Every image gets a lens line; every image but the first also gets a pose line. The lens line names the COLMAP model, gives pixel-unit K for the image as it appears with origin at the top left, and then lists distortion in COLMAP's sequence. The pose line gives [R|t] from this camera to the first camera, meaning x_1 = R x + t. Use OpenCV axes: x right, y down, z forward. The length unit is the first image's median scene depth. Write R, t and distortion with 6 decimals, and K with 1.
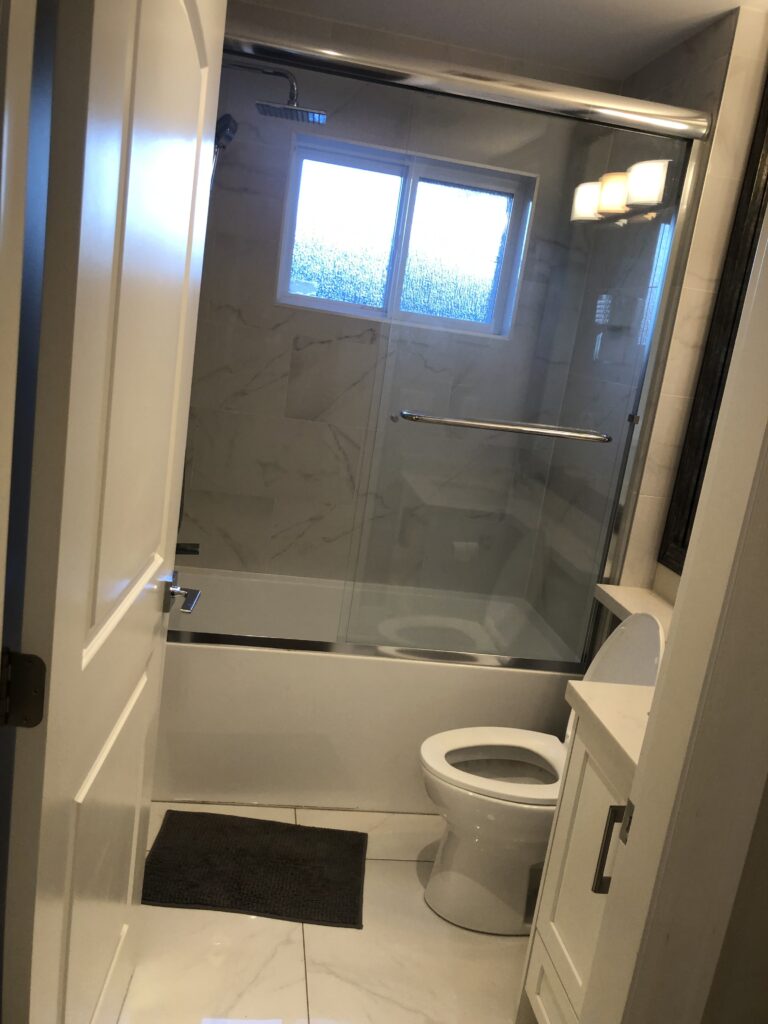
lens RADIAL K [[843.2, 0, 382.1], [0, 843.2, 488.8], [0, 0, 1]] dist [0.039367, -0.017850]
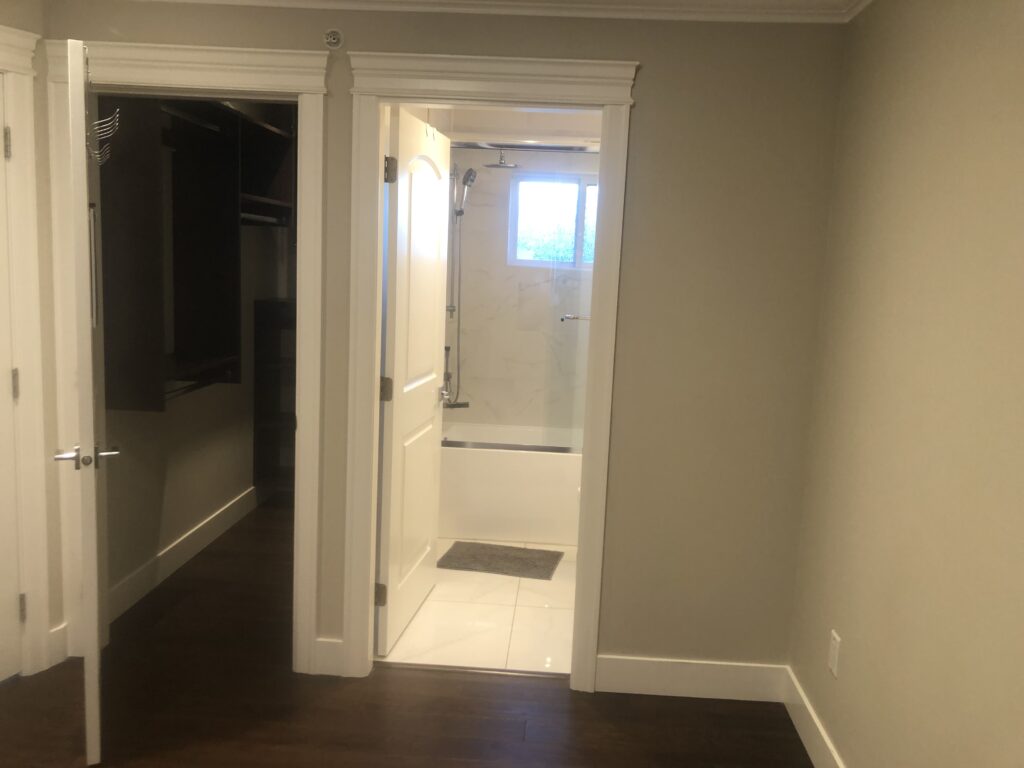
lens RADIAL K [[843.2, 0, 509.6], [0, 843.2, 386.1], [0, 0, 1]] dist [0.039367, -0.017850]
pose [[0.972724, -0.065416, -0.222550, 0.240033], [0.047403, 0.995223, -0.085343, 0.169604], [0.227069, 0.072466, 0.971179, -0.640429]]
